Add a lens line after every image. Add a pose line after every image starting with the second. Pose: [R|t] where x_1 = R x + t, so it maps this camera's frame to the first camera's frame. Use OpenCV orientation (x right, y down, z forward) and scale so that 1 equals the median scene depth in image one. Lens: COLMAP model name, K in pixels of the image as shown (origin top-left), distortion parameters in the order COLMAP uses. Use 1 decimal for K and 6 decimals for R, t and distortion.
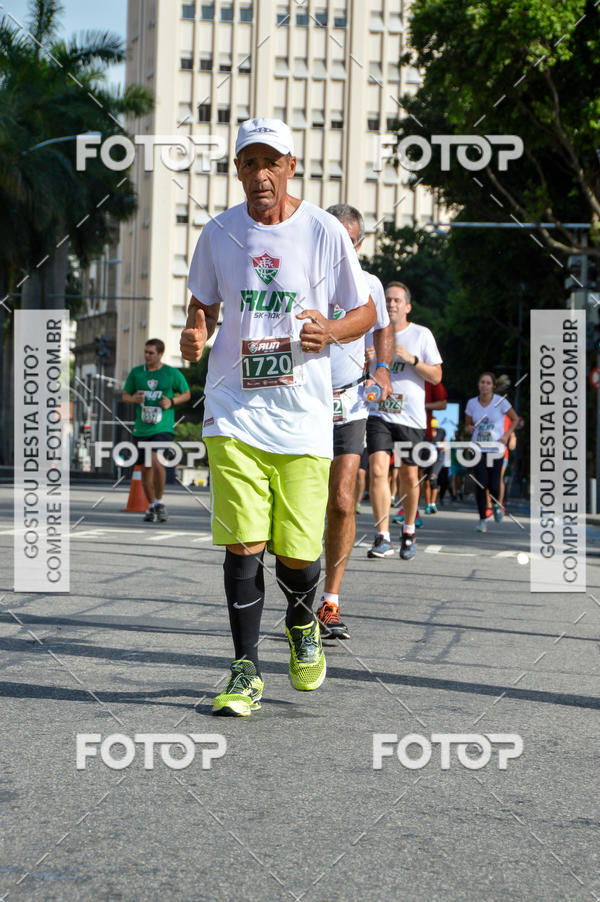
lens RADIAL K [[6343.5, 0, 398.1], [0, 6343.5, 425.7], [0, 0, 1]] dist [1.445671, 0.000000]
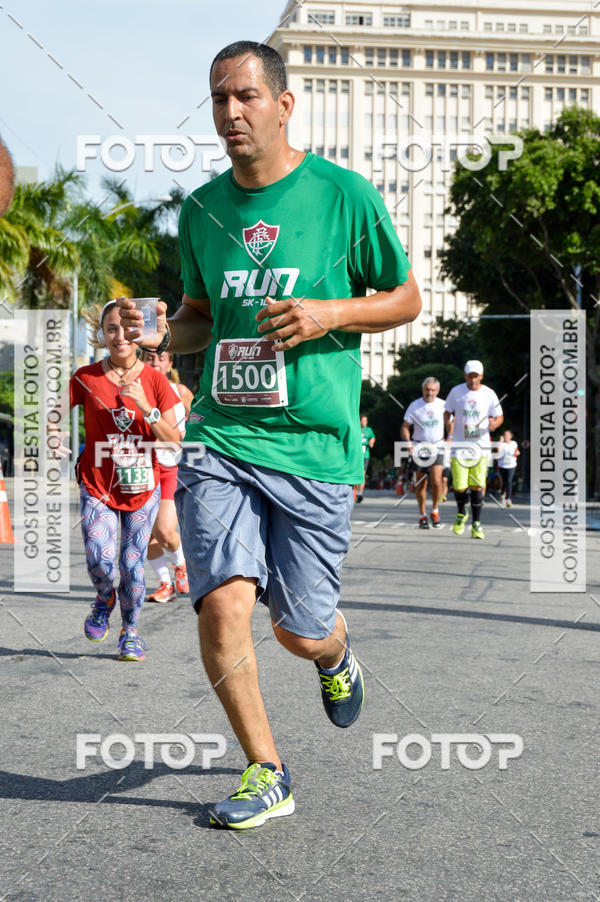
lens RADIAL K [[6343.5, 0, 340.6], [0, 6343.5, 390.8], [0, 0, 1]] dist [1.445671, 0.000000]
pose [[0.999451, -0.023030, -0.023799, 0.010831], [0.022961, 0.999731, -0.003143, -0.009551], [0.023865, 0.002595, 0.999712, -0.542136]]
